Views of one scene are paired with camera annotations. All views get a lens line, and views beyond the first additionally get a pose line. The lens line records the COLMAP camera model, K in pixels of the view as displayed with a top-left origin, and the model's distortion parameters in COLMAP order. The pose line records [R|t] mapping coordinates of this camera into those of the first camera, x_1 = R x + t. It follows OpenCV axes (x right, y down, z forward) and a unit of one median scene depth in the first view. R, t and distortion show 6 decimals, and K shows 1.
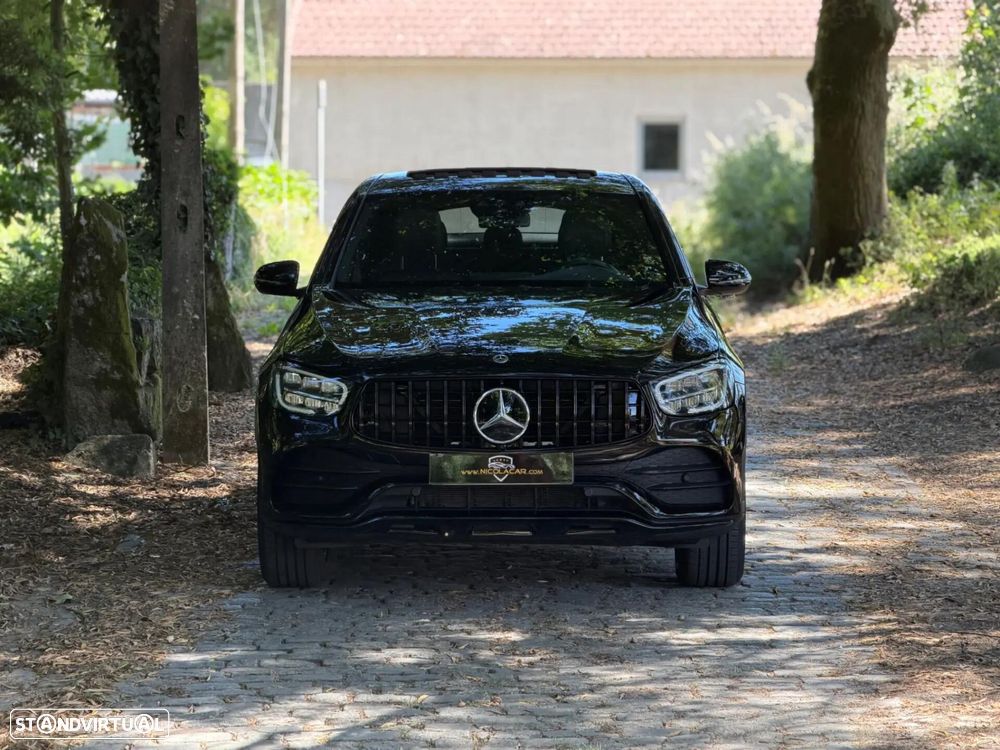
lens RADIAL K [[3406.6, 0, 500.0], [0, 3406.6, 375.0], [0, 0, 1]] dist [0.231483, 2.432494]
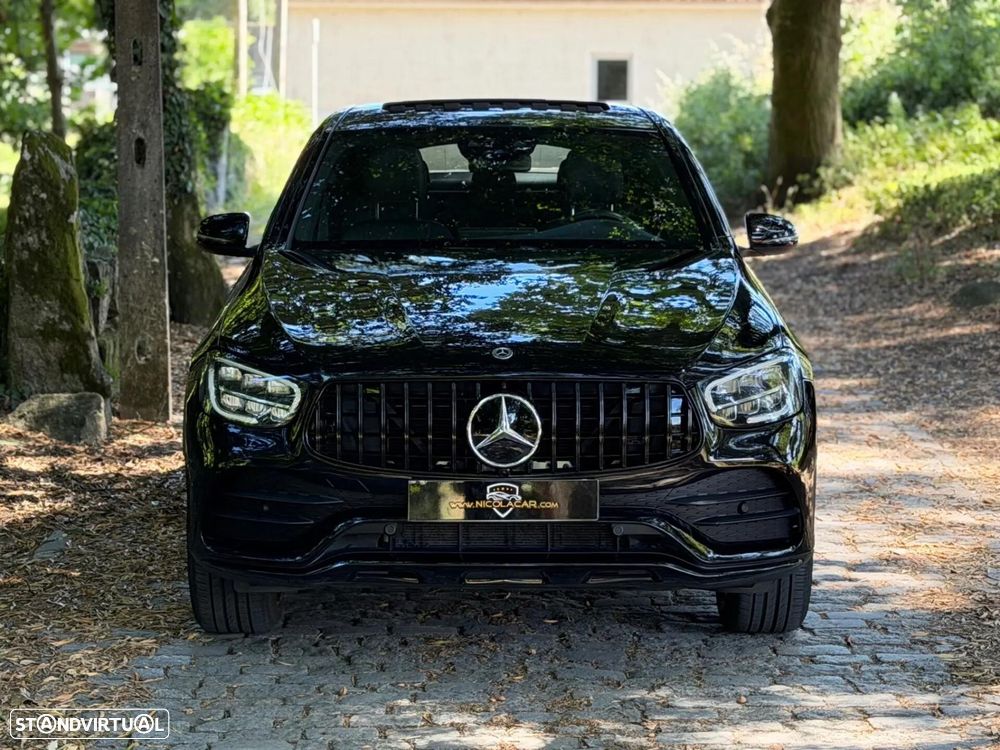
lens RADIAL K [[2493.9, 0, 500.0], [0, 2493.9, 375.0], [0, 0, 1]] dist [0.108043, 0.823785]
pose [[0.999884, 0.002295, 0.015061, -0.006160], [-0.003049, 0.998731, 0.050269, -0.019644], [-0.014927, -0.050309, 0.998622, 0.314115]]
